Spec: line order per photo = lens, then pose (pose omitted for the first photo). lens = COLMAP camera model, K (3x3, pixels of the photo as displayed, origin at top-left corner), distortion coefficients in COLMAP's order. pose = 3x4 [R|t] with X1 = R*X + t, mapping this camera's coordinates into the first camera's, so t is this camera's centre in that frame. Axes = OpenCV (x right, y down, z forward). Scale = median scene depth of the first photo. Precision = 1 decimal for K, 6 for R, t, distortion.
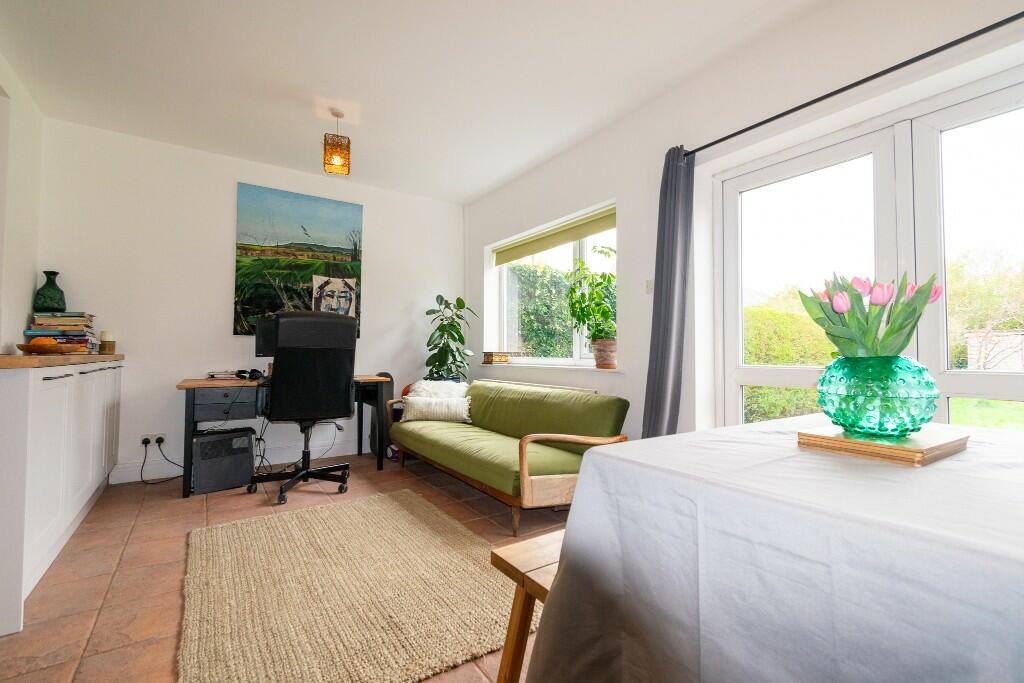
lens RADIAL K [[452.4, 0, 512.4], [0, 452.4, 339.3], [0, 0, 1]] dist [0.004147, 0.000416]
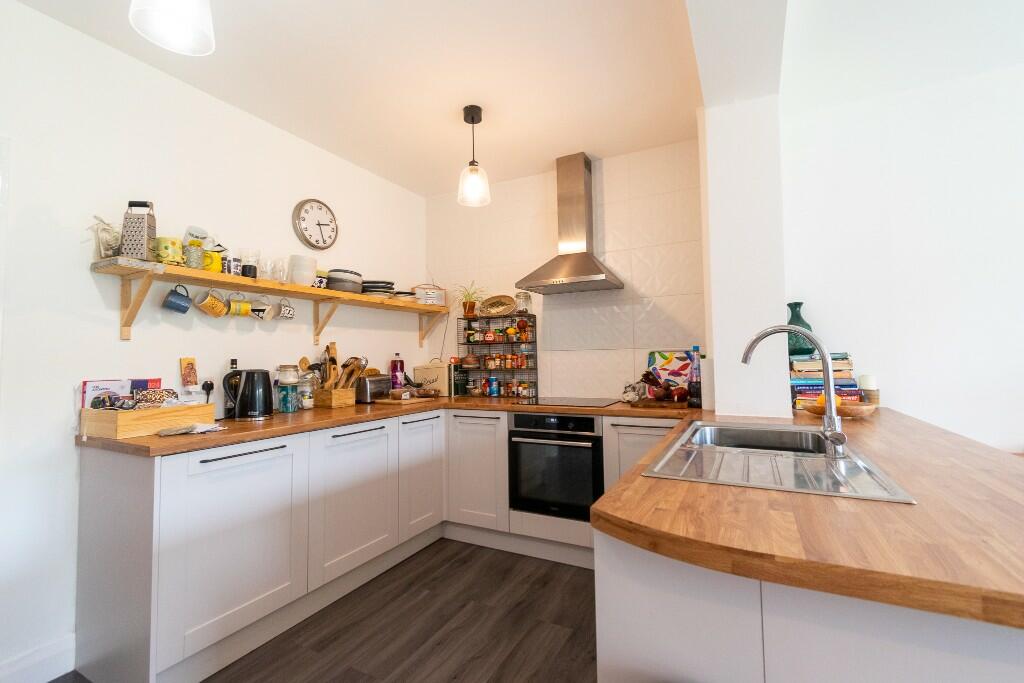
lens RADIAL K [[452.4, 0, 514.7], [0, 452.4, 336.7], [0, 0, 1]] dist [0.004147, 0.000416]
pose [[0.462267, -0.052500, -0.885185, -0.417904], [0.042135, 0.998419, -0.037212, -0.062143], [0.885739, -0.020095, 0.463748, 0.139440]]
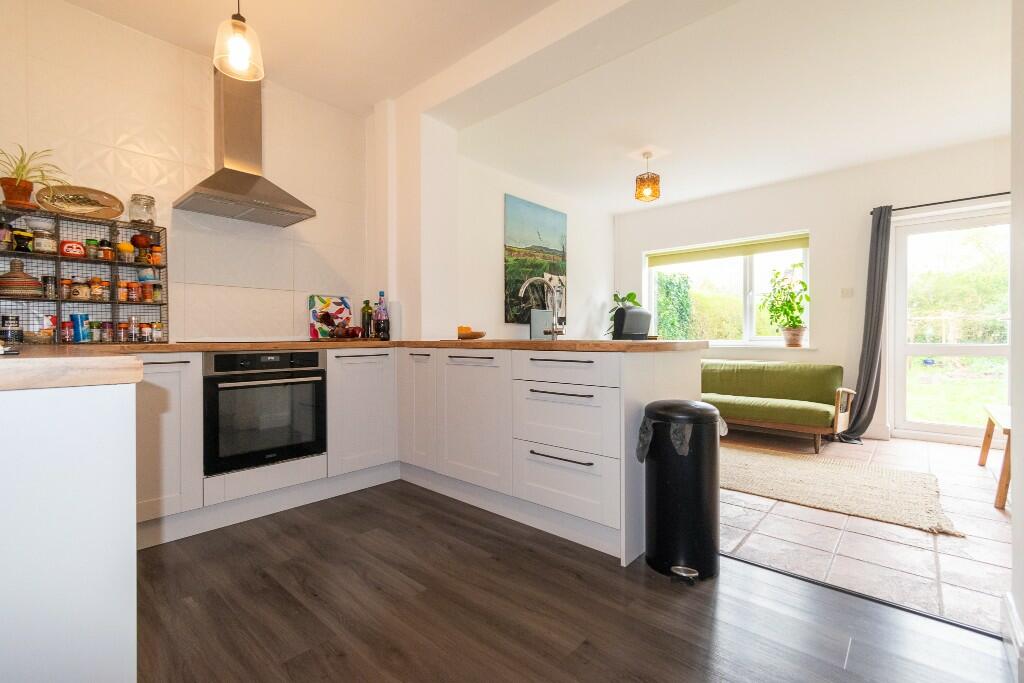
lens RADIAL K [[452.4, 0, 520.0], [0, 452.4, 340.4], [0, 0, 1]] dist [0.004147, 0.000416]
pose [[0.970872, -0.007446, 0.239482, -0.815773], [-0.001417, 0.999321, 0.036818, -0.007201], [-0.239594, -0.036085, 0.970202, -0.157860]]
